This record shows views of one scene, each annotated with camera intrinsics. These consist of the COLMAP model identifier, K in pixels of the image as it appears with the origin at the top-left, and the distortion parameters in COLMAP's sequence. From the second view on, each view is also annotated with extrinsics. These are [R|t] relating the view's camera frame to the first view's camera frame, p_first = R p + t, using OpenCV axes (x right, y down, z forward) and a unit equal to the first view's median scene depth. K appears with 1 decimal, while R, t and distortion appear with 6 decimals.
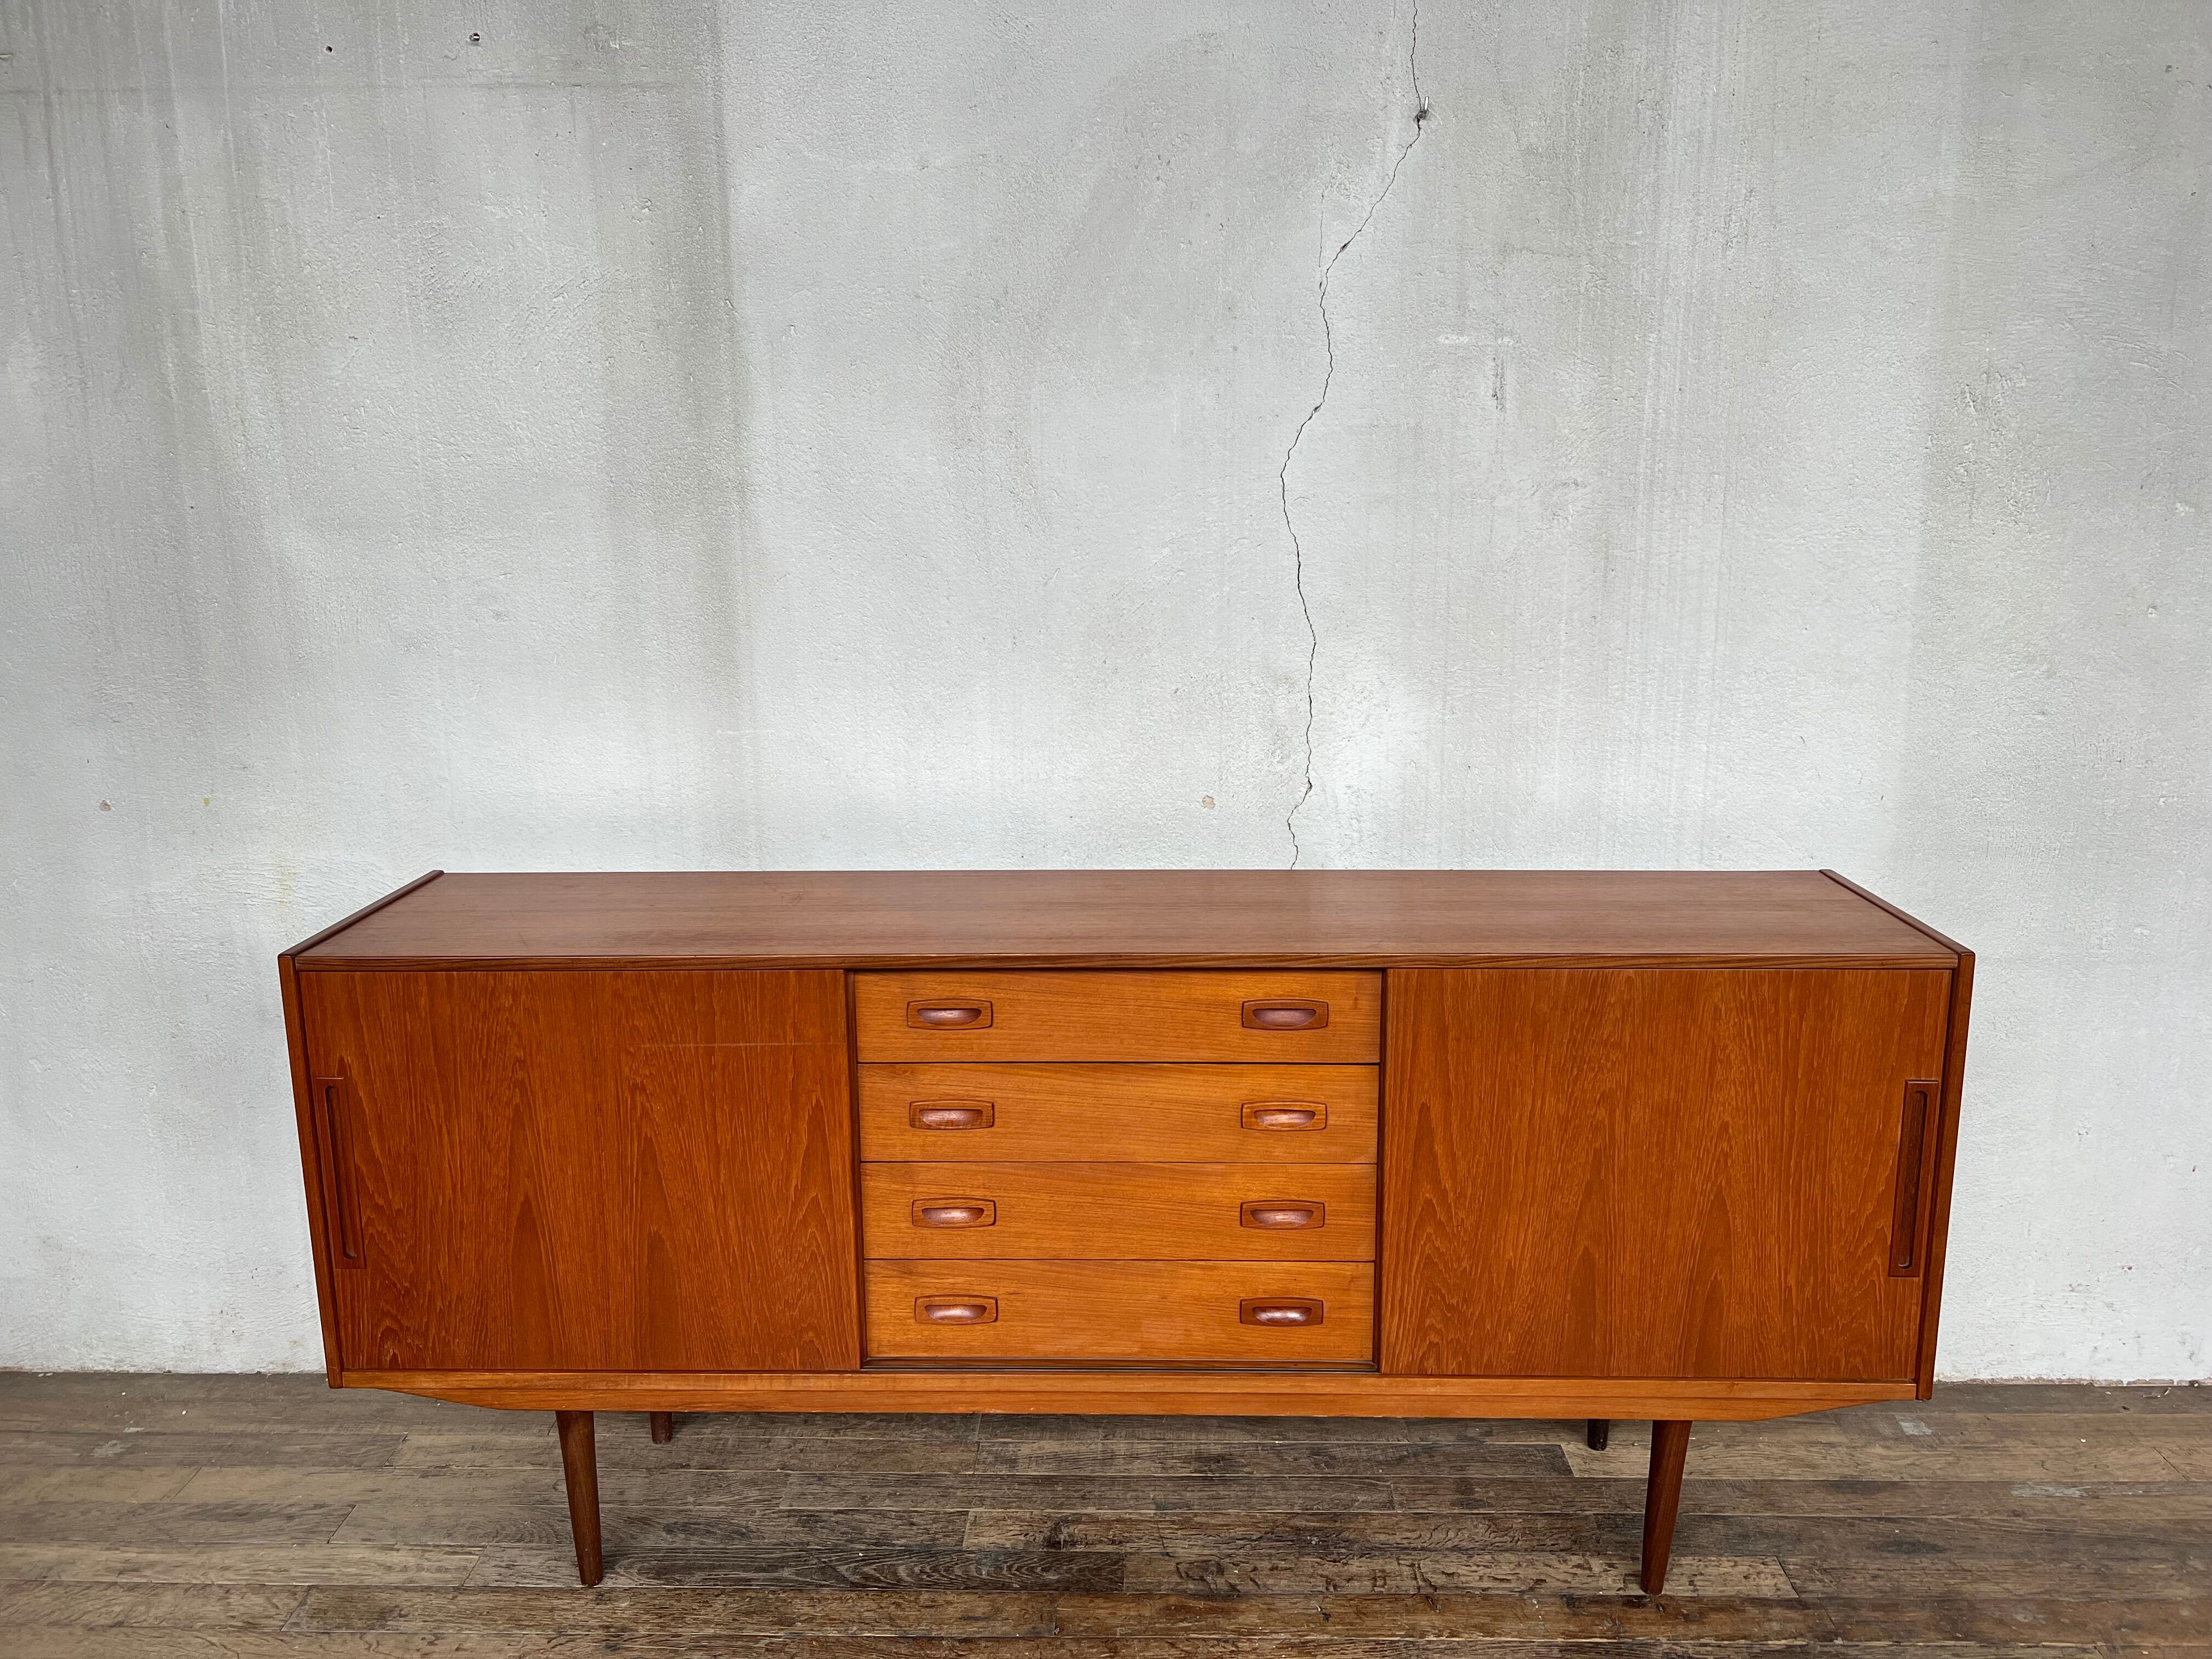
lens RADIAL K [[1673.4, 0, 1115.8], [0, 1673.4, 838.6], [0, 0, 1]] dist [0.043199, -0.053690]
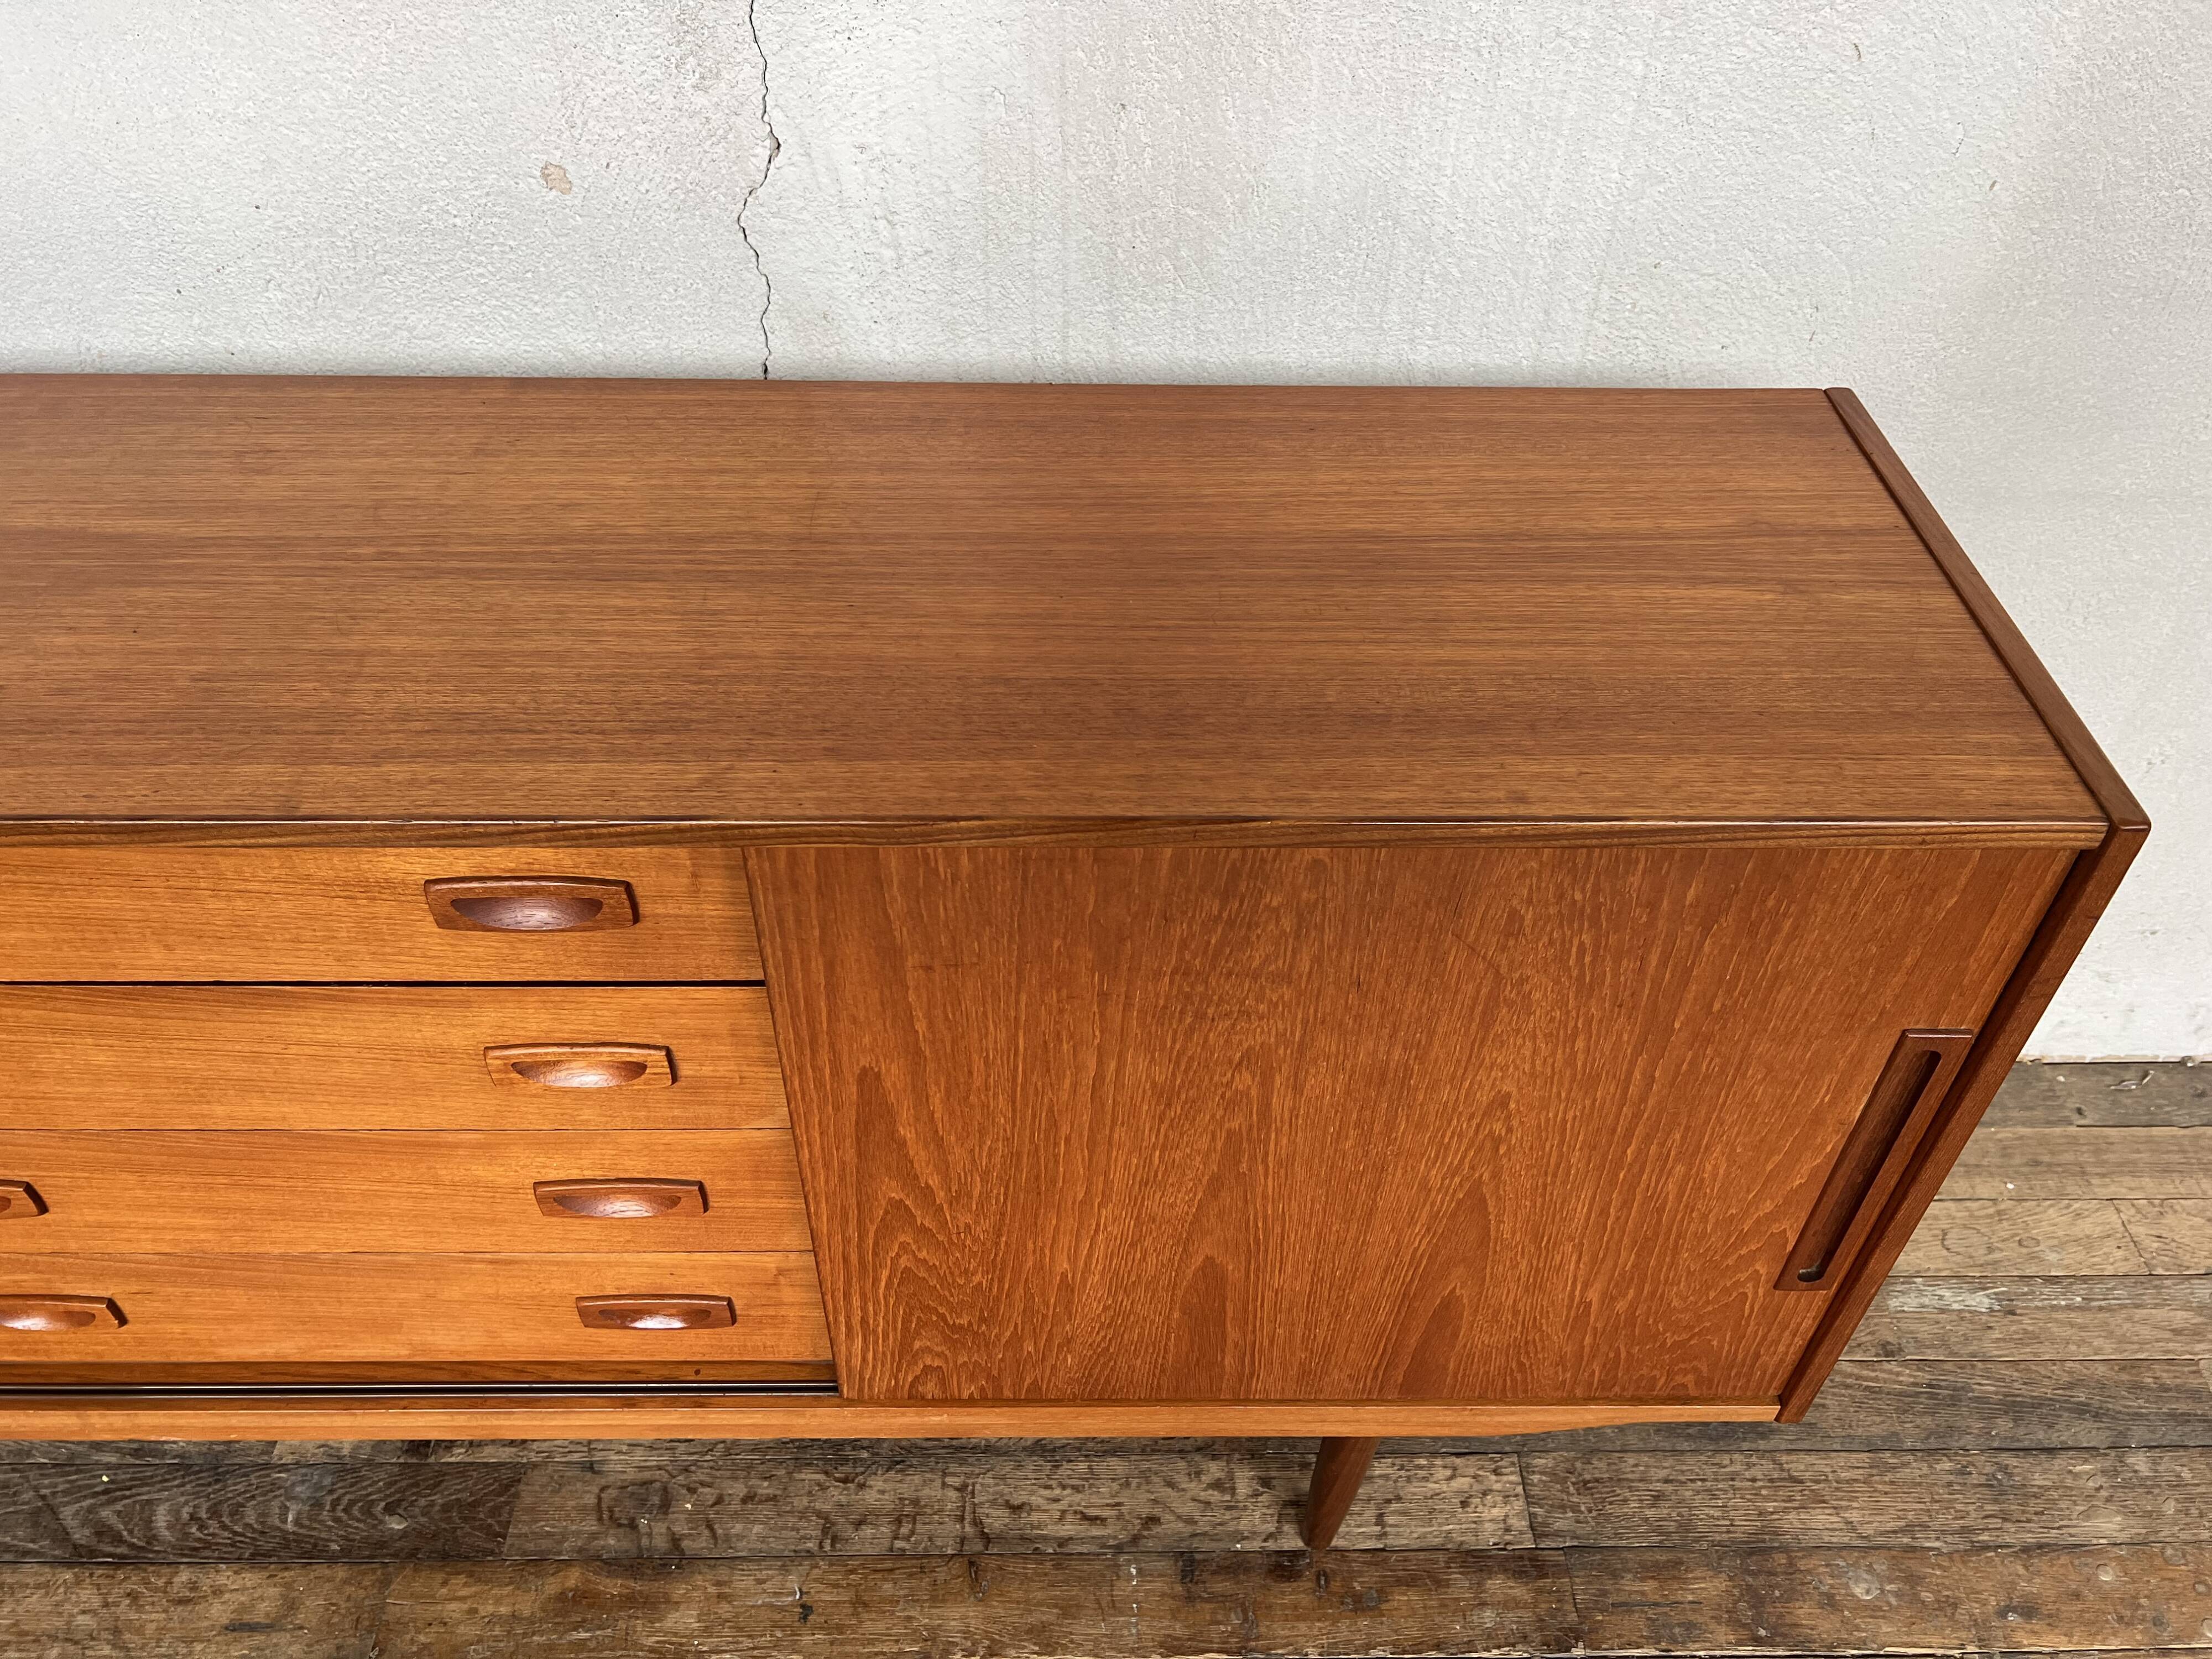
lens RADIAL K [[1673.4, 0, 1108.4], [0, 1673.4, 844.7], [0, 0, 1]] dist [0.043199, -0.053690]
pose [[0.999000, -0.010782, 0.043391, 0.210953], [-0.013073, 0.857638, 0.514088, -0.119246], [-0.042757, -0.514141, 0.856639, 0.580559]]
